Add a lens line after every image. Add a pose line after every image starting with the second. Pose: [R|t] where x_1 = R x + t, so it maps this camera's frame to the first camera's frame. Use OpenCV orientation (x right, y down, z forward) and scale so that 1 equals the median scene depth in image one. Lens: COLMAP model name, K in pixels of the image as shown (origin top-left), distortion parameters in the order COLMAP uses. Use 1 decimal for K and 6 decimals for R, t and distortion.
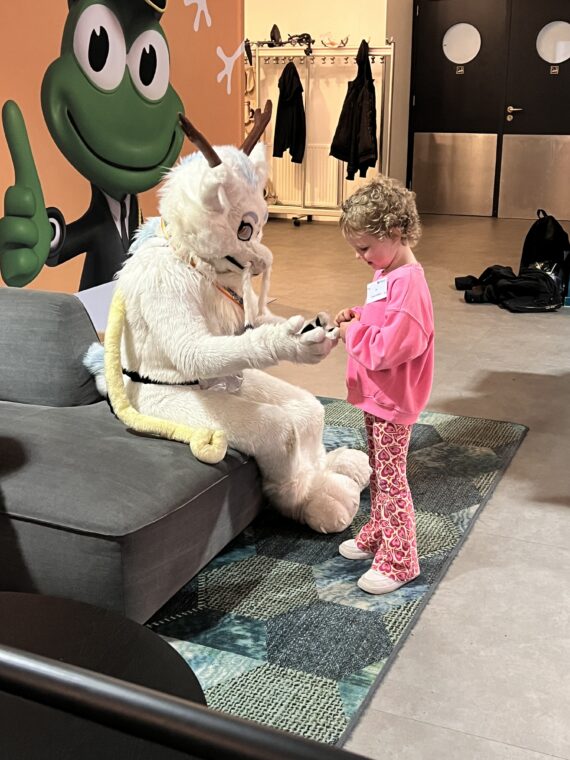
lens RADIAL K [[1002.5, 0, 285.0], [0, 1002.5, 380.0], [0, 0, 1]] dist [0.138544, -0.554072]
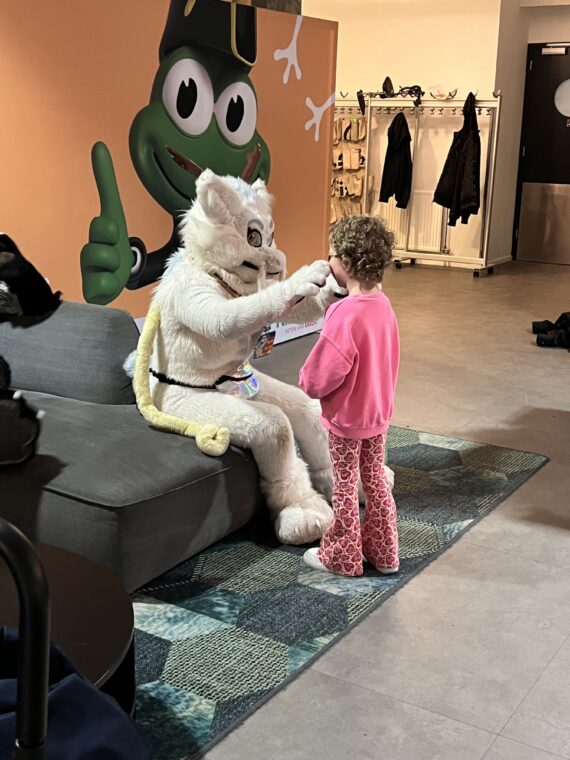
lens RADIAL K [[1002.5, 0, 285.0], [0, 1002.5, 380.0], [0, 0, 1]] dist [0.138544, -0.554072]
pose [[0.989244, 0.055477, -0.135347, 0.096844], [-0.061315, 0.997343, -0.039349, 0.021533], [0.132805, 0.047224, 0.990017, -0.080829]]
